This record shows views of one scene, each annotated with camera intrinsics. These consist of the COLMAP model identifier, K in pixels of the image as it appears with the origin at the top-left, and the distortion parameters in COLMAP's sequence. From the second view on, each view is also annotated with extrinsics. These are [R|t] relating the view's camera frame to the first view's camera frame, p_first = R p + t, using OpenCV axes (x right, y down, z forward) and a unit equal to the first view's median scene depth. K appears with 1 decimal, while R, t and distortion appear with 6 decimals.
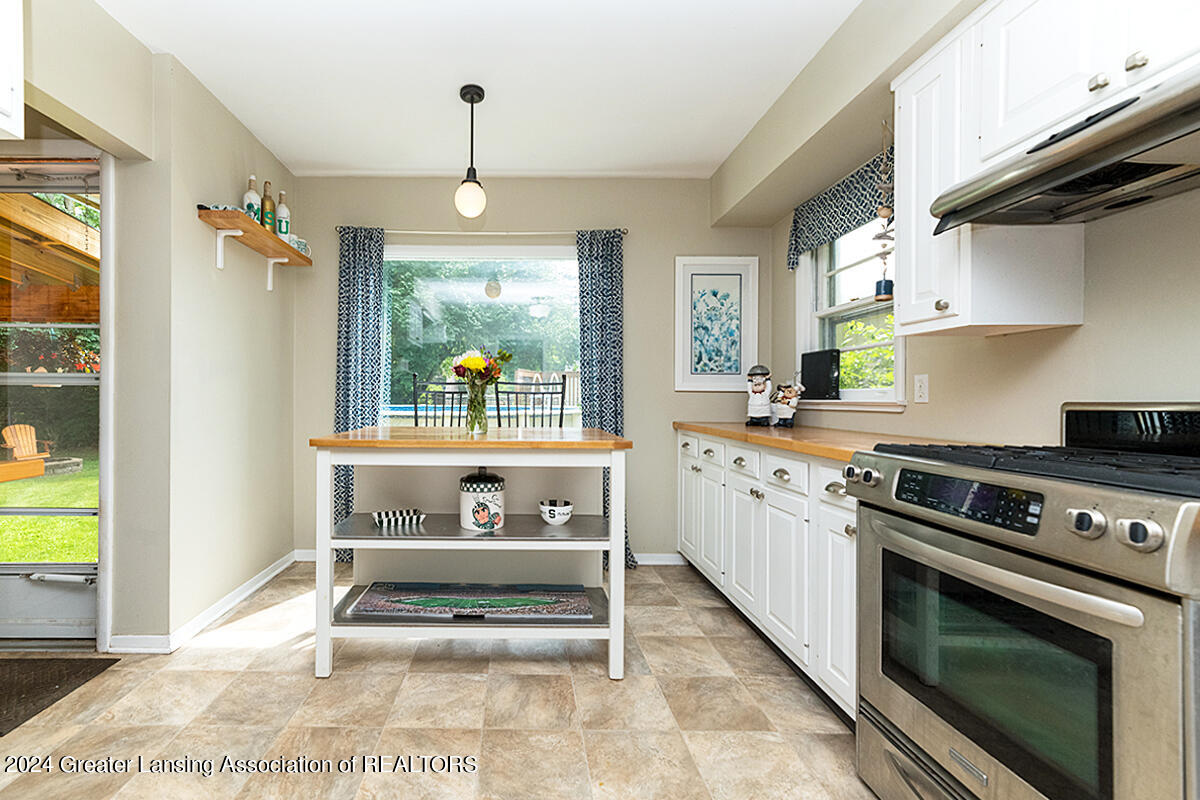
lens RADIAL K [[470.9, 0, 600.8], [0, 470.9, 403.8], [0, 0, 1]] dist [0.001188, 0.000513]
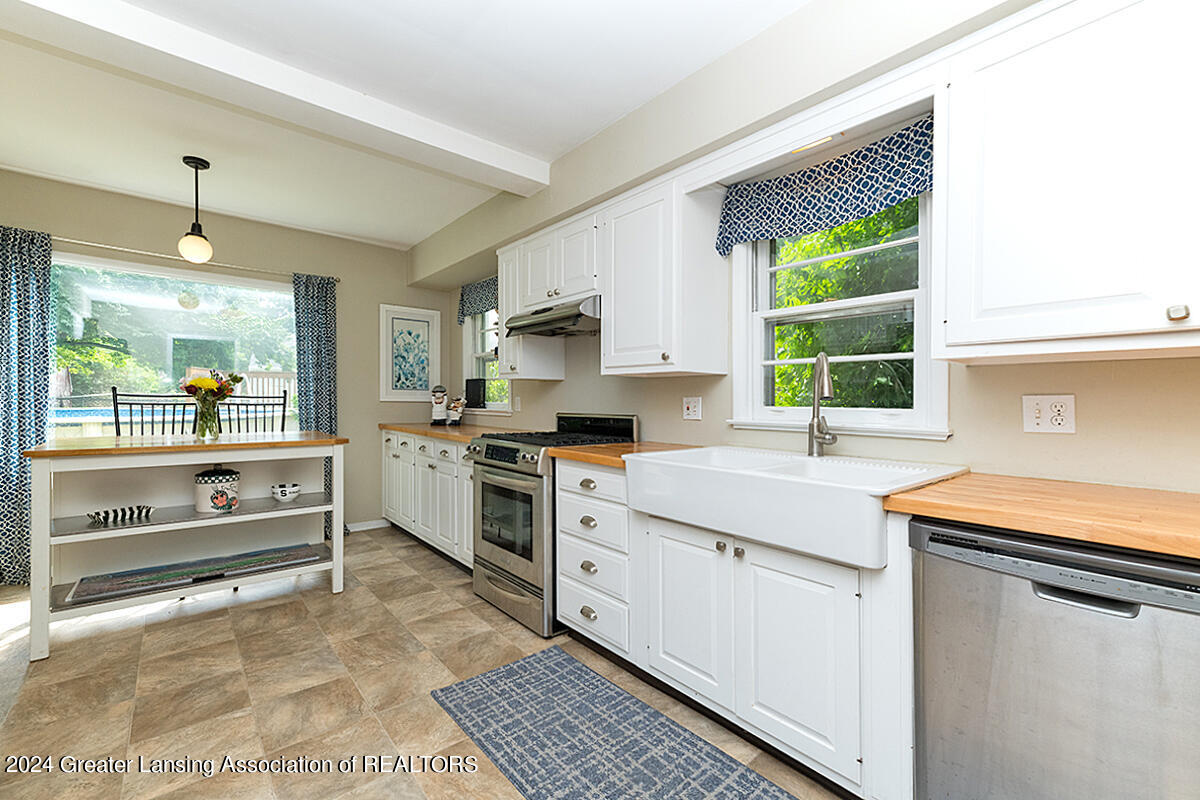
lens RADIAL K [[470.9, 0, 600.8], [0, 470.9, 403.8], [0, 0, 1]] dist [0.001188, 0.000513]
pose [[0.834290, -0.007490, 0.551275, -0.080932], [0.001586, 0.999936, 0.011185, -0.044583], [-0.551323, -0.008457, 0.834249, -0.648774]]
